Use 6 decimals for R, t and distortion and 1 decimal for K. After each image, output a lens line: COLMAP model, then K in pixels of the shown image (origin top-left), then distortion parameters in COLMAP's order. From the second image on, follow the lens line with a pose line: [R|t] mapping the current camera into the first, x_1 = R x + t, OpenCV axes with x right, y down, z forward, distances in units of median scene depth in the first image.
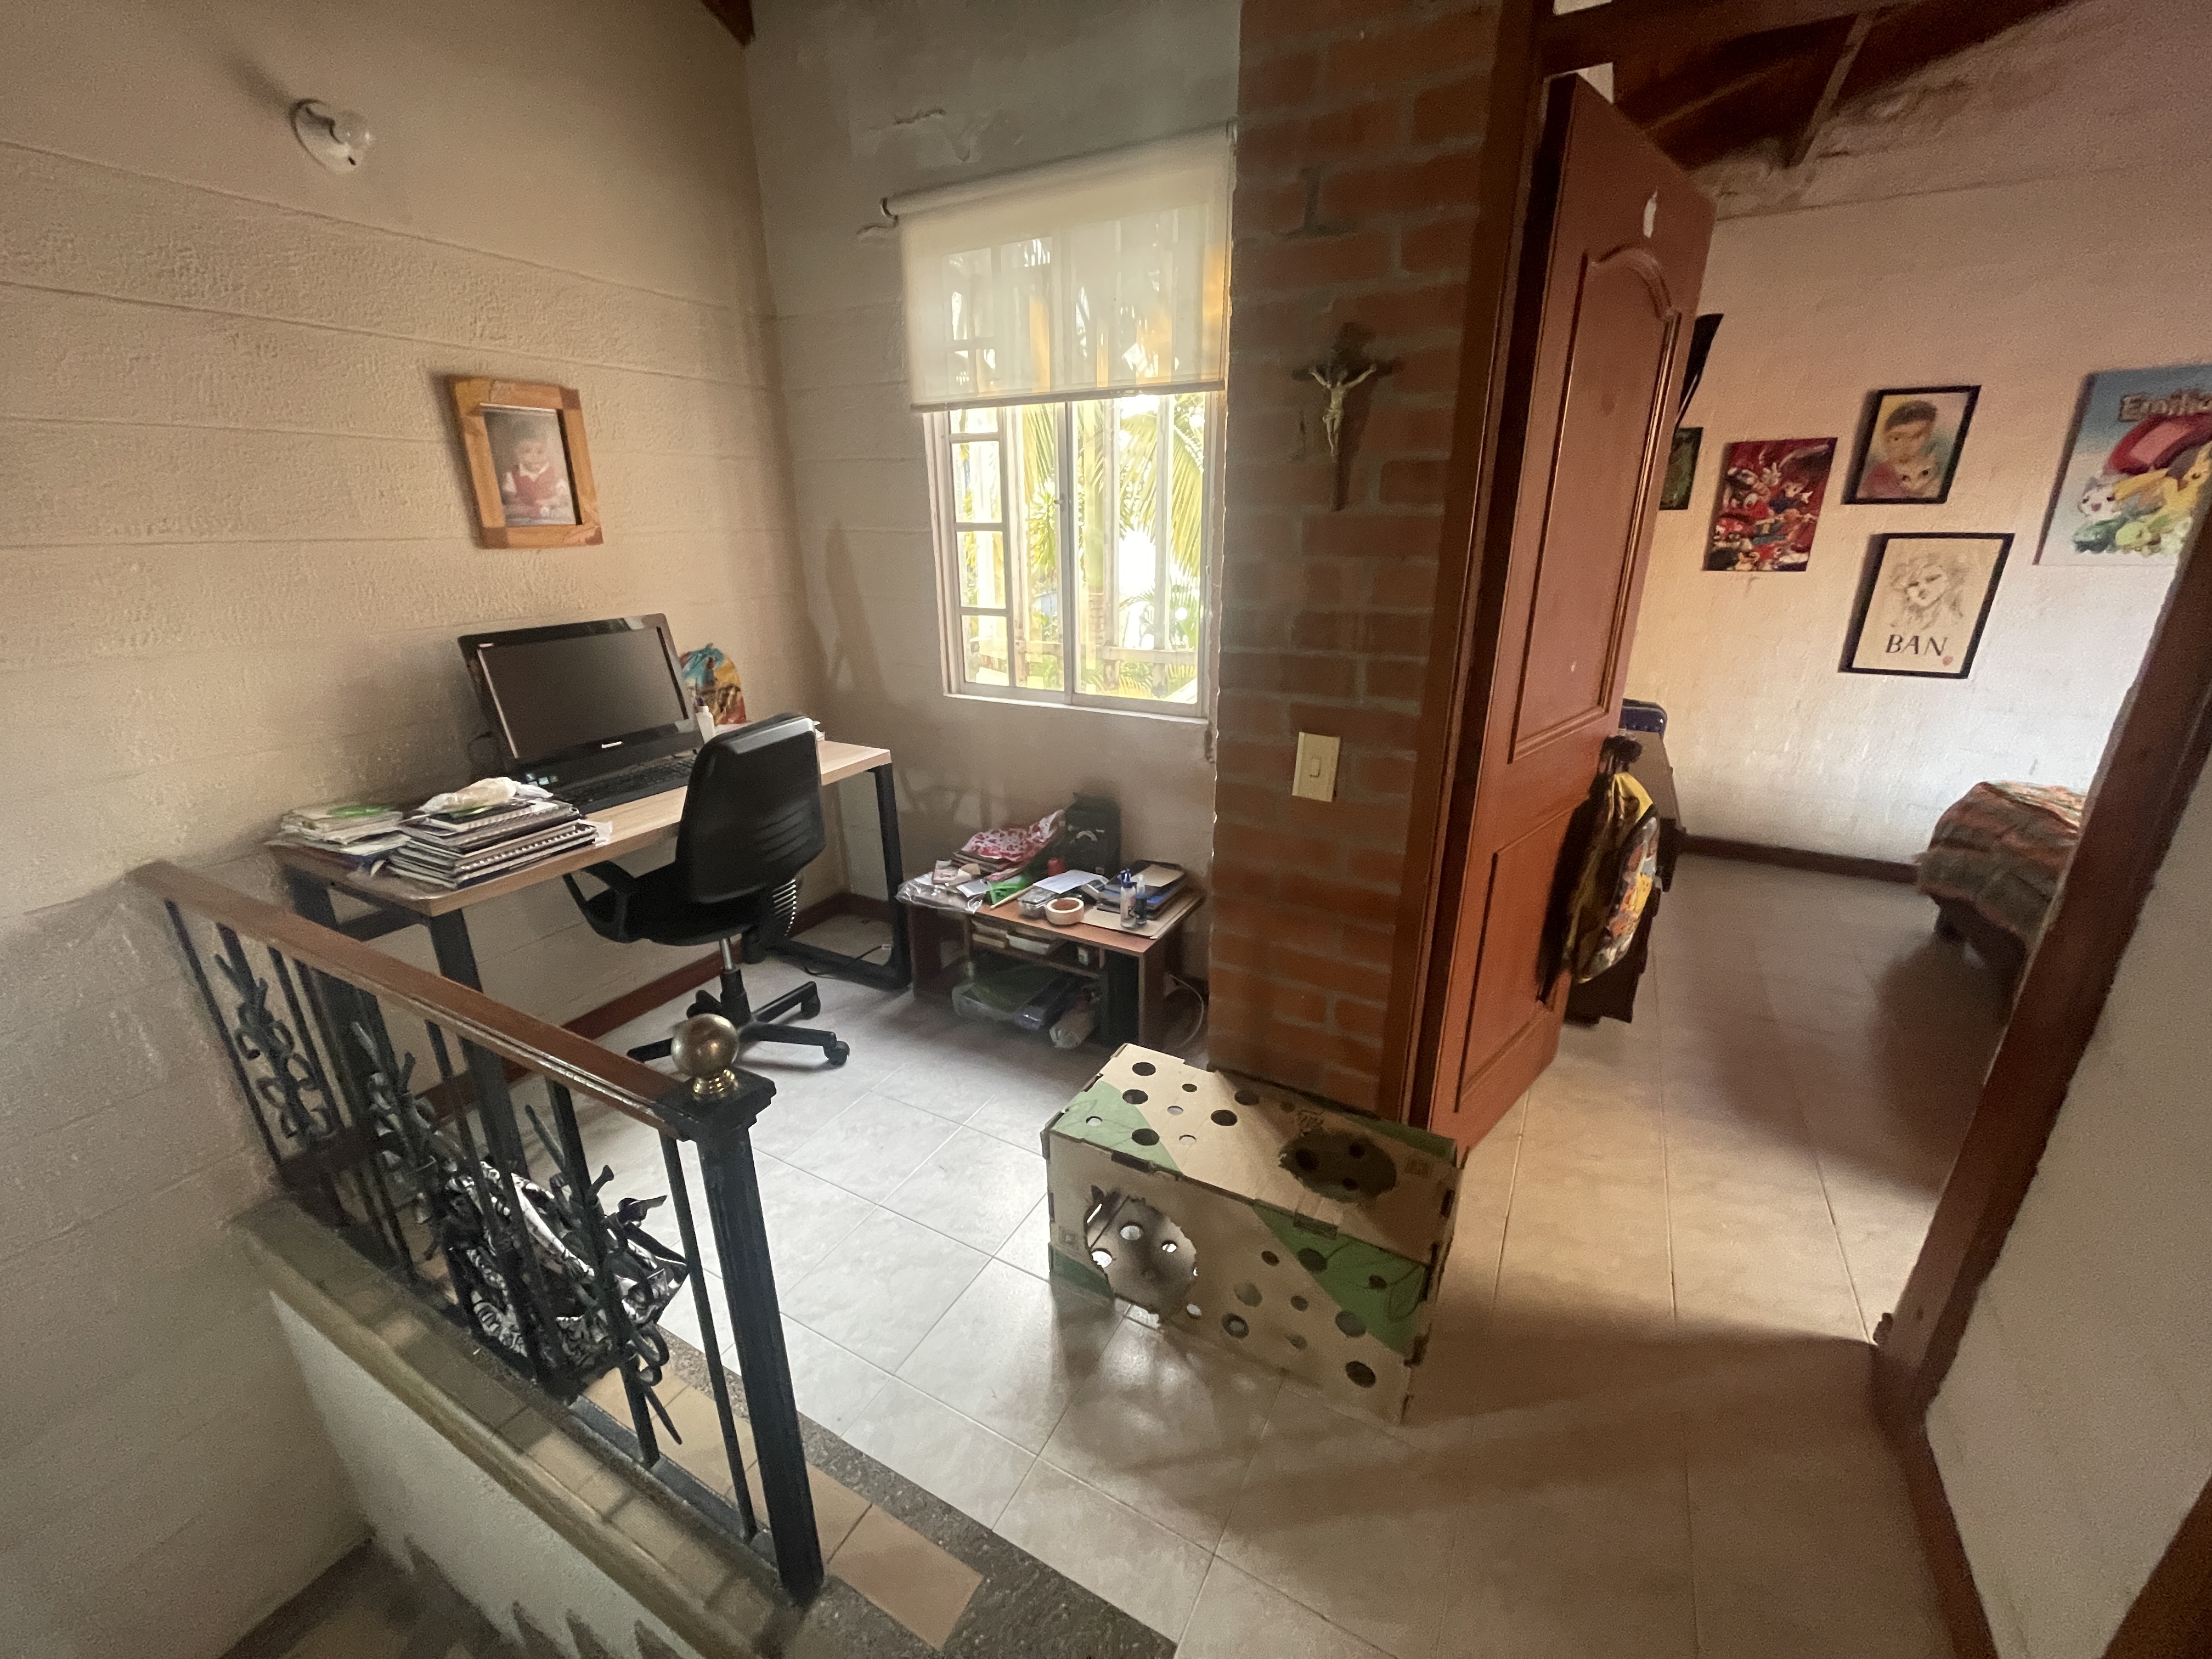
lens RADIAL K [[892.3, 0, 1102.0], [0, 892.3, 829.8], [0, 0, 1]] dist [0.003466, 0.000377]
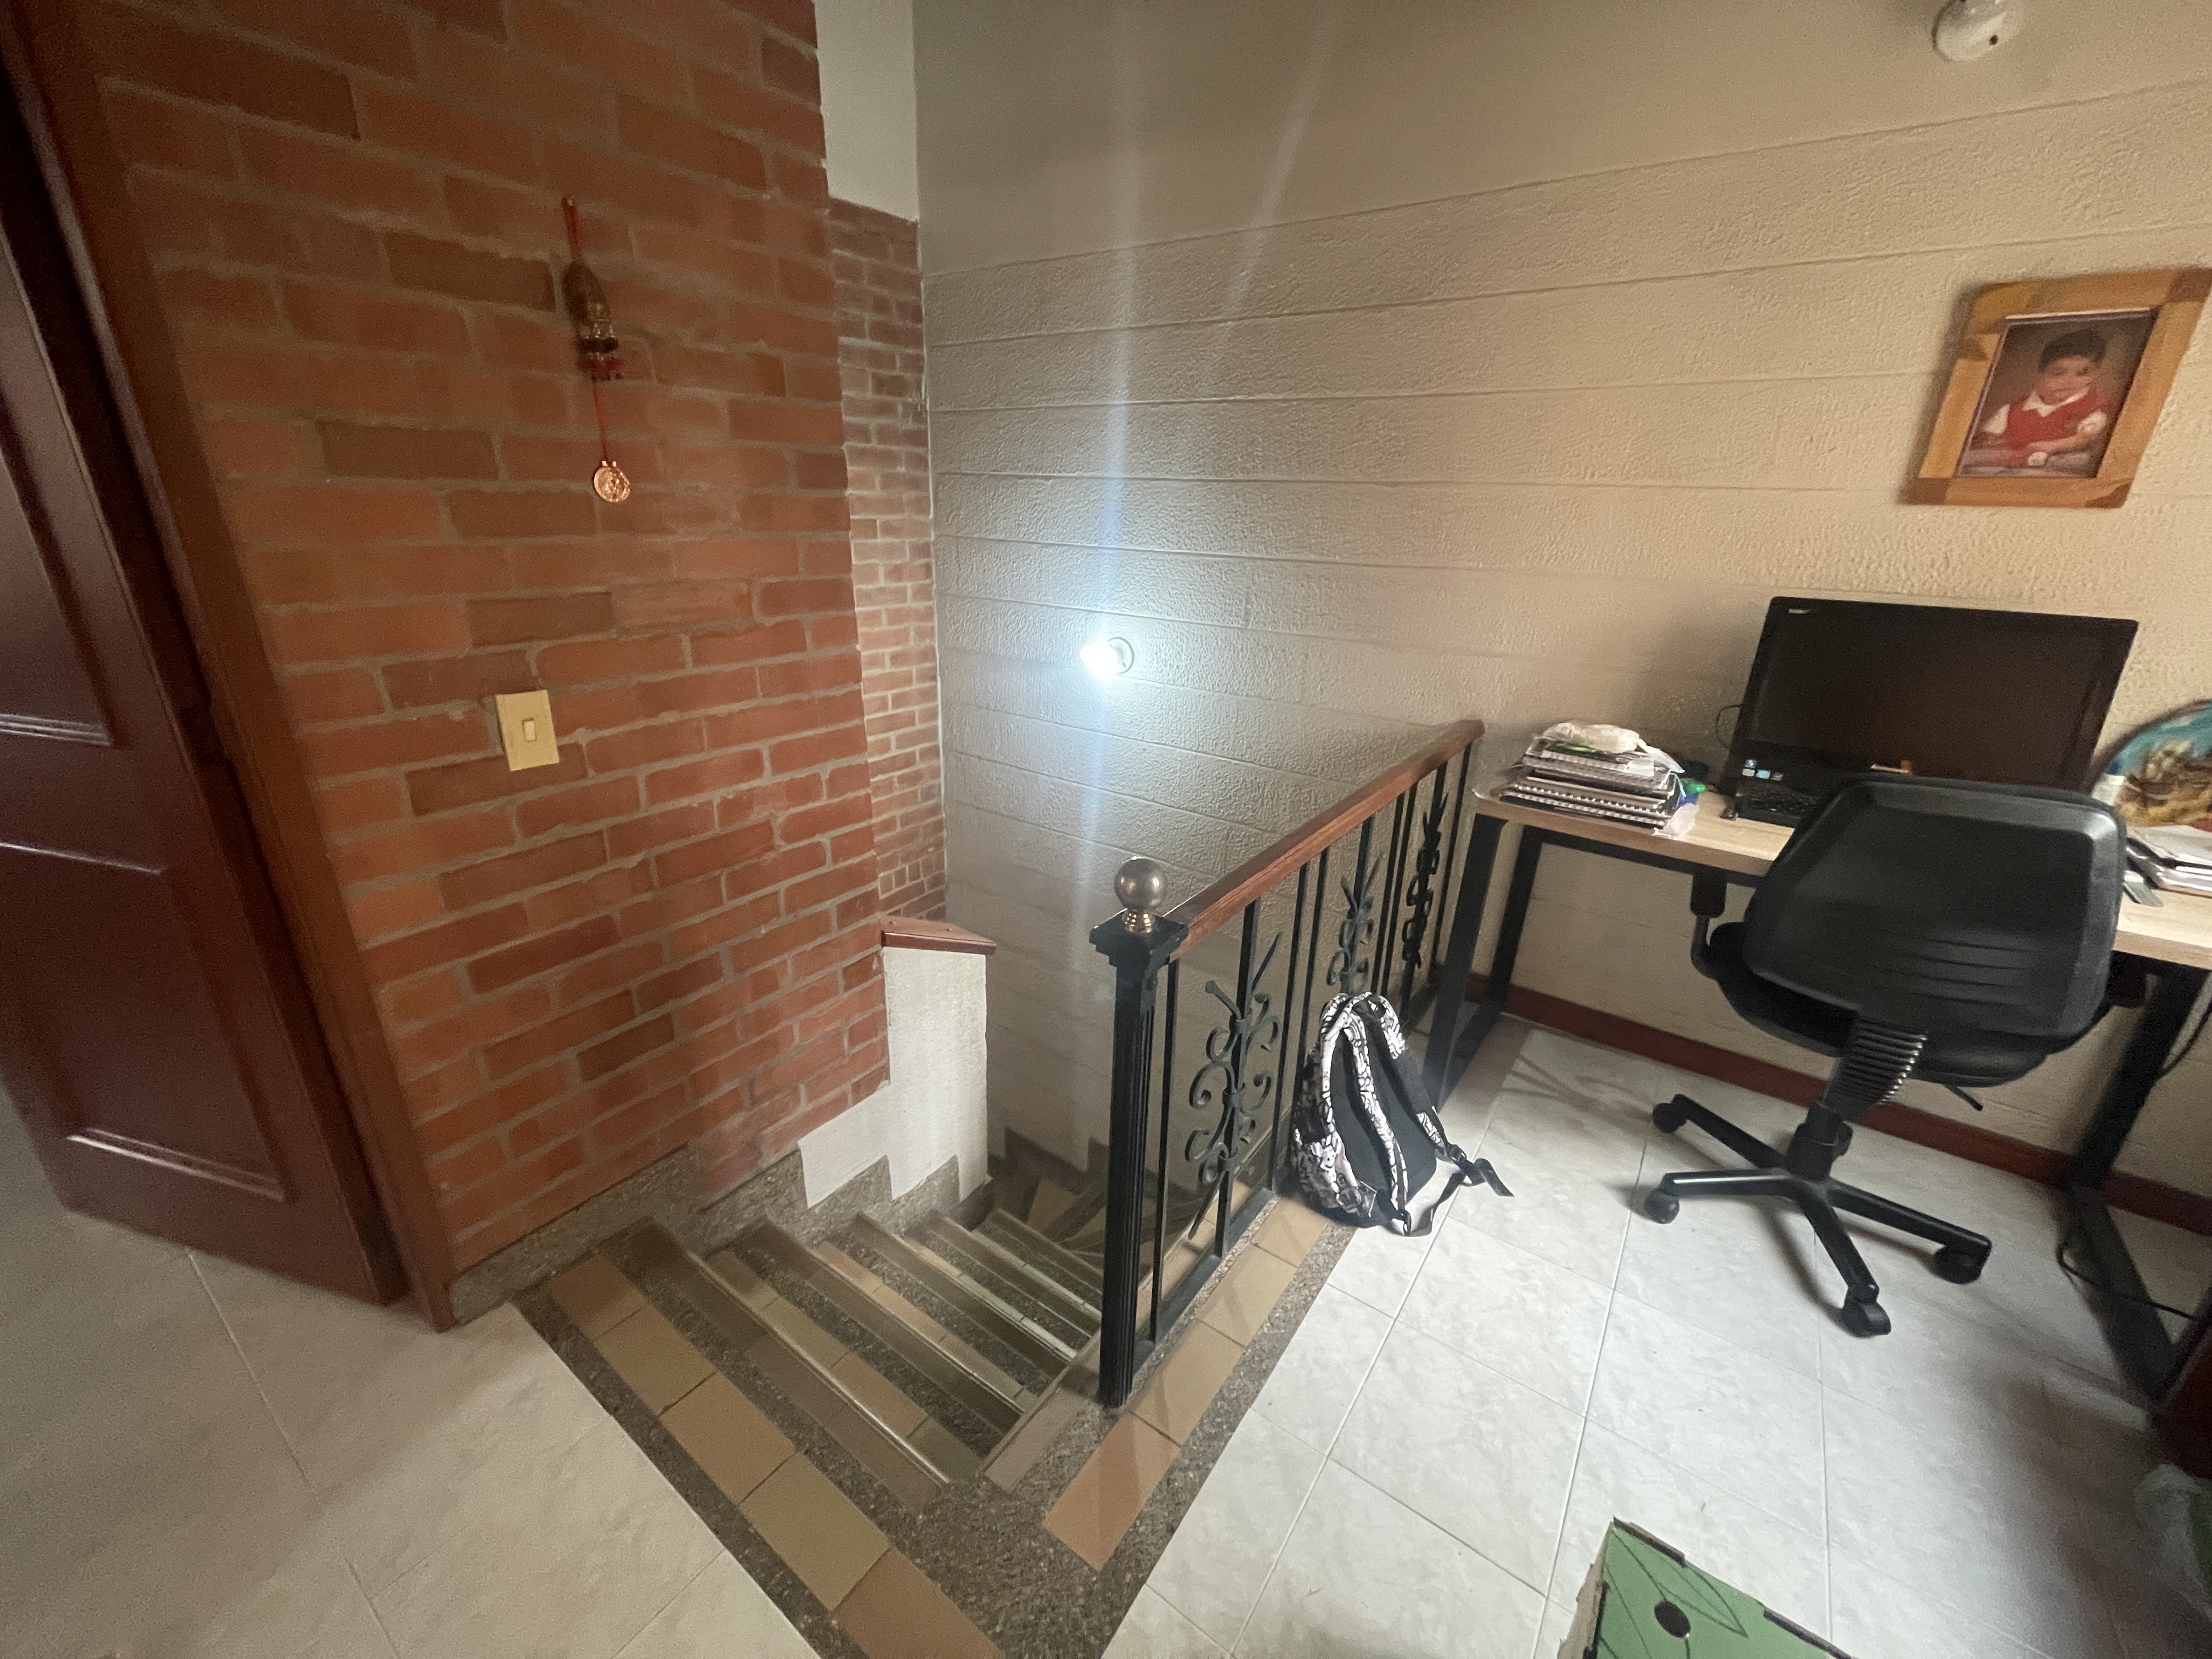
lens RADIAL K [[892.3, 0, 1102.0], [0, 892.3, 829.8], [0, 0, 1]] dist [0.003466, 0.000377]
pose [[-0.122198, 0.352671, -0.927734, 0.323684], [-0.355429, 0.857197, 0.372672, -0.122194], [0.926681, 0.375283, 0.020602, 0.491619]]
